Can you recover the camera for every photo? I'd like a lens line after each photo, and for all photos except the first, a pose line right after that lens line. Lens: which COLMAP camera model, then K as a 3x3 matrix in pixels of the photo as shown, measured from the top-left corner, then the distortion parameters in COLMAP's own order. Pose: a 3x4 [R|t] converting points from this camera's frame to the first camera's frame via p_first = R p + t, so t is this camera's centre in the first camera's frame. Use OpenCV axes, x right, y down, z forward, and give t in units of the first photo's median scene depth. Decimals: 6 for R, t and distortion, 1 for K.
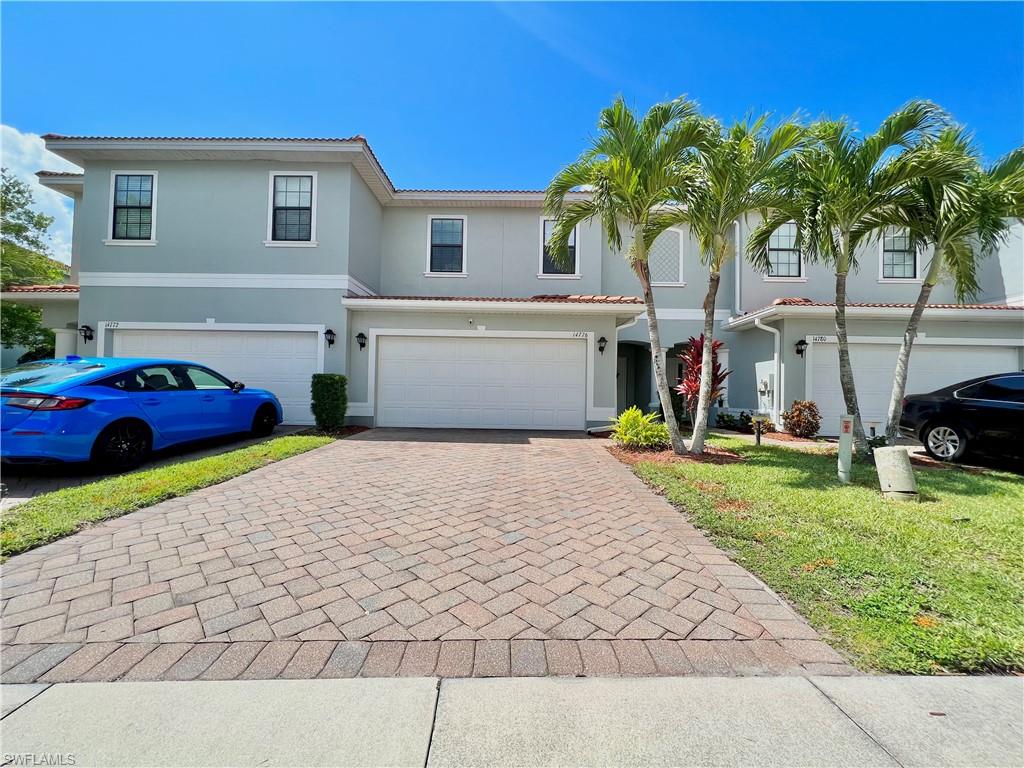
lens RADIAL K [[408.6, 0, 513.2], [0, 408.6, 380.1], [0, 0, 1]] dist [-0.001440, -0.000150]
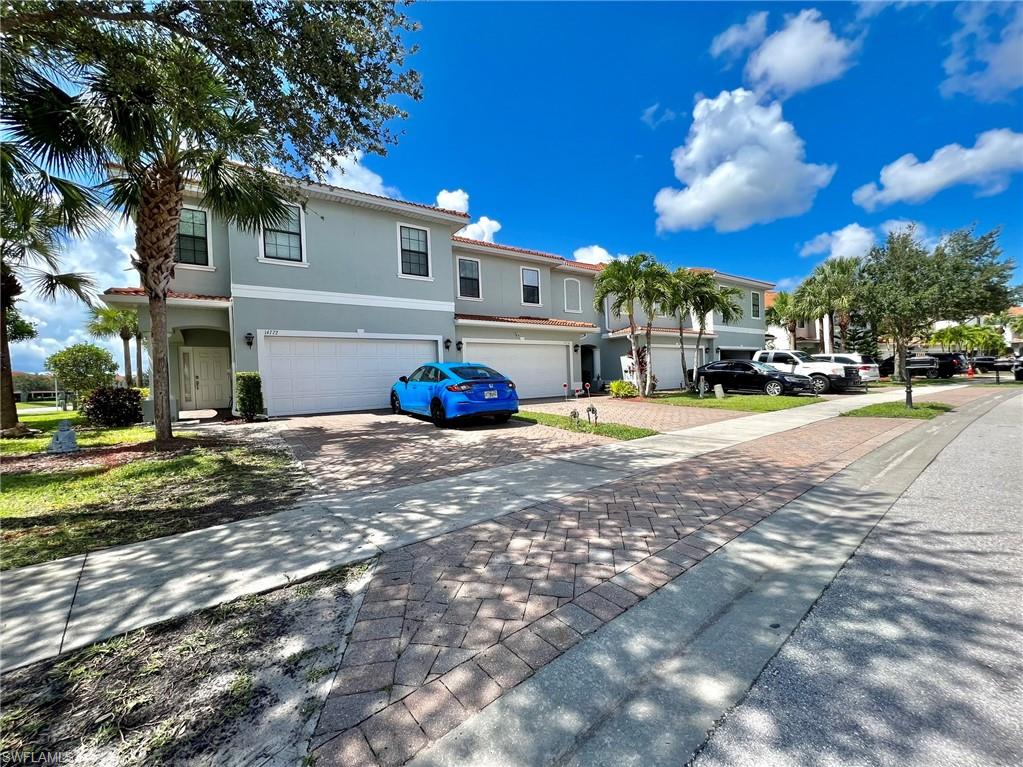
lens RADIAL K [[408.2, 0, 512.2], [0, 408.2, 381.3], [0, 0, 1]] dist [-0.001440, -0.000150]
pose [[0.820636, -0.052014, 0.569080, -1.020682], [0.044407, 0.998642, 0.027241, -0.000573], [-0.569724, 0.002916, 0.821831, -0.316402]]
